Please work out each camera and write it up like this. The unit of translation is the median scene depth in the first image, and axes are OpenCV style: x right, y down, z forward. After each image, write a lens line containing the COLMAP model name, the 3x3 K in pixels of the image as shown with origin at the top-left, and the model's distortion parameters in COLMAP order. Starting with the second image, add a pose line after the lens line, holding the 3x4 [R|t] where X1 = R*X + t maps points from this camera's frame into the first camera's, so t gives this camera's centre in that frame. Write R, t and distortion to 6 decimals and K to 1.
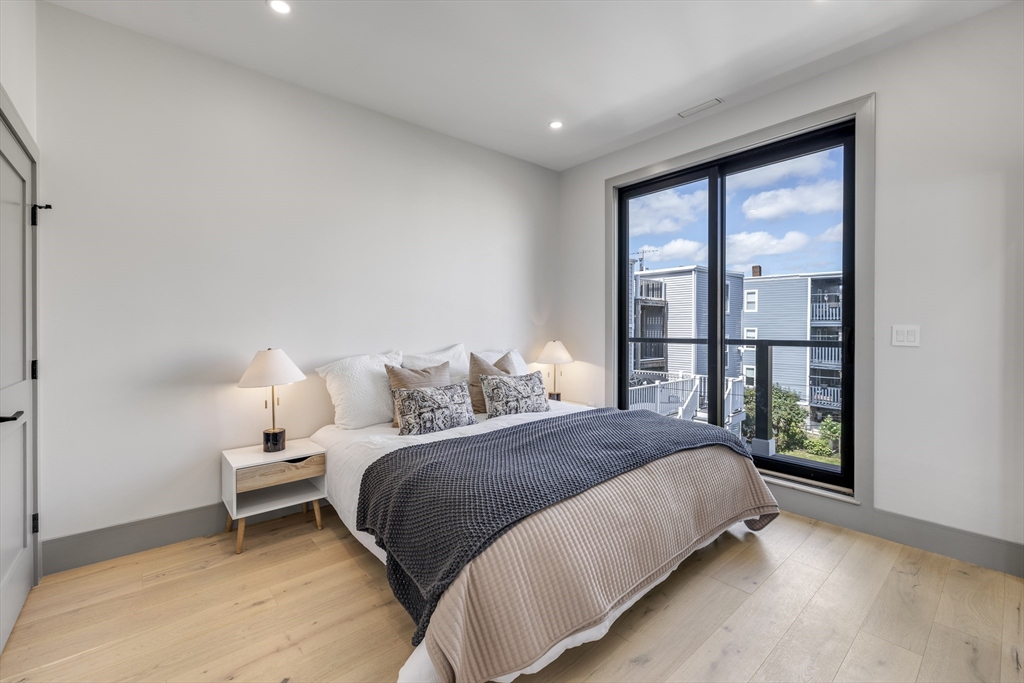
lens RADIAL K [[431.7, 0, 501.8], [0, 431.7, 335.7], [0, 0, 1]] dist [-0.000288, 0.000025]
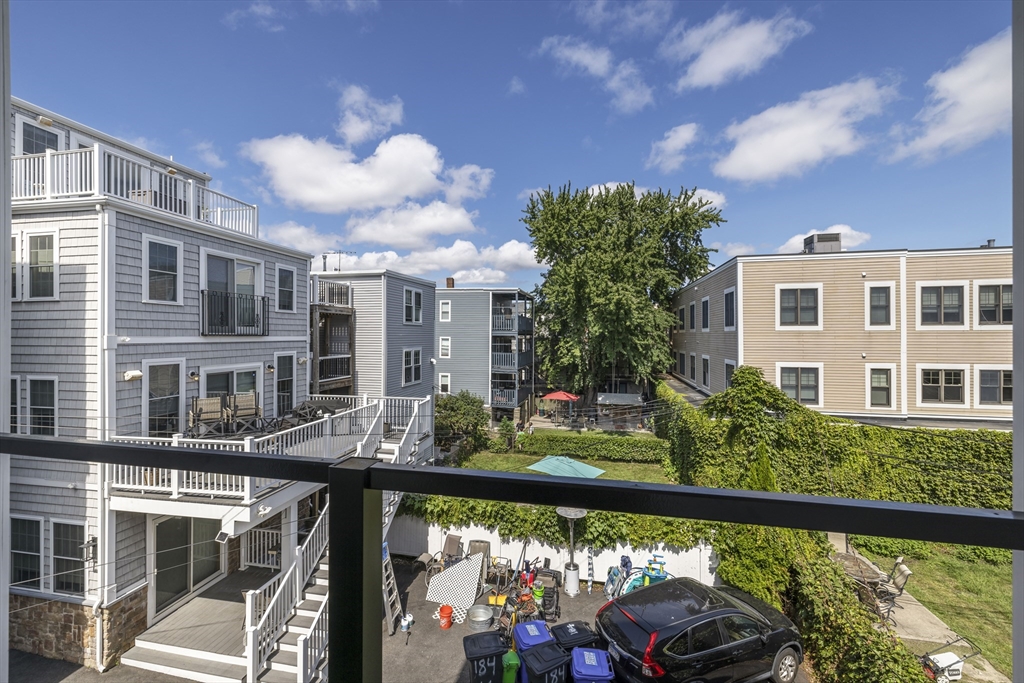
lens RADIAL K [[431.7, 0, 501.8], [0, 431.7, 335.7], [0, 0, 1]] dist [-0.000288, 0.000025]
pose [[0.800567, -0.001103, 0.599243, 0.109049], [0.008389, 0.999921, -0.009367, -0.017140], [-0.599185, 0.012526, 0.800513, 0.147241]]
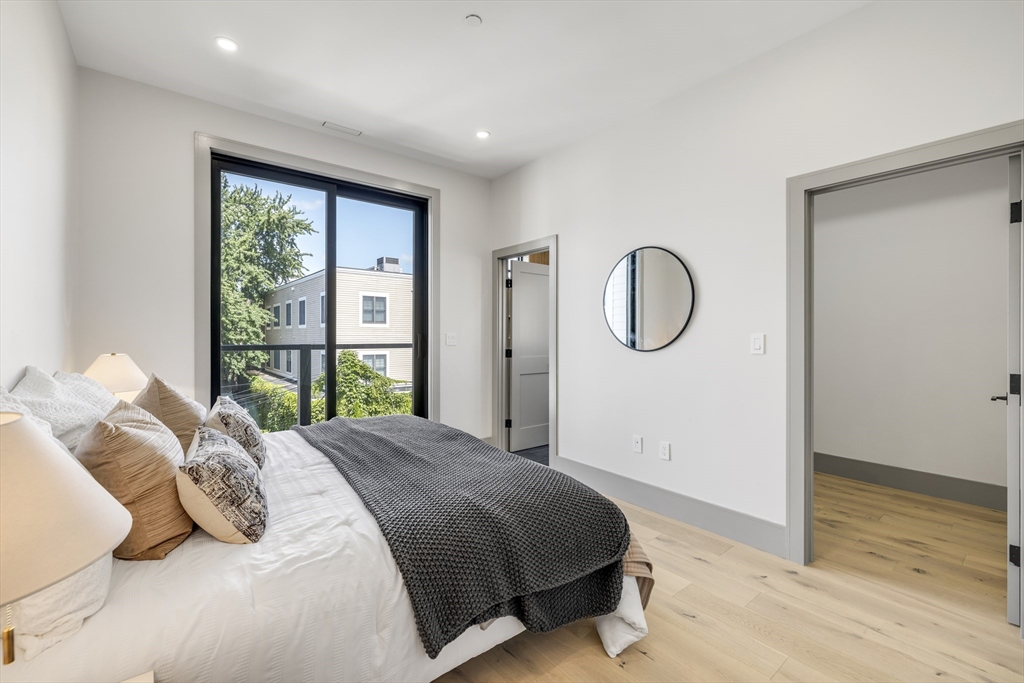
lens RADIAL K [[444.0, 0, 493.0], [0, 444.0, 337.4], [0, 0, 1]] dist [-0.000412, -0.000078]
pose [[0.048992, -0.001293, 0.998798, -0.107891], [0.005722, 0.999983, 0.001014, -0.000900], [-0.998783, 0.005666, 0.048998, 0.097620]]
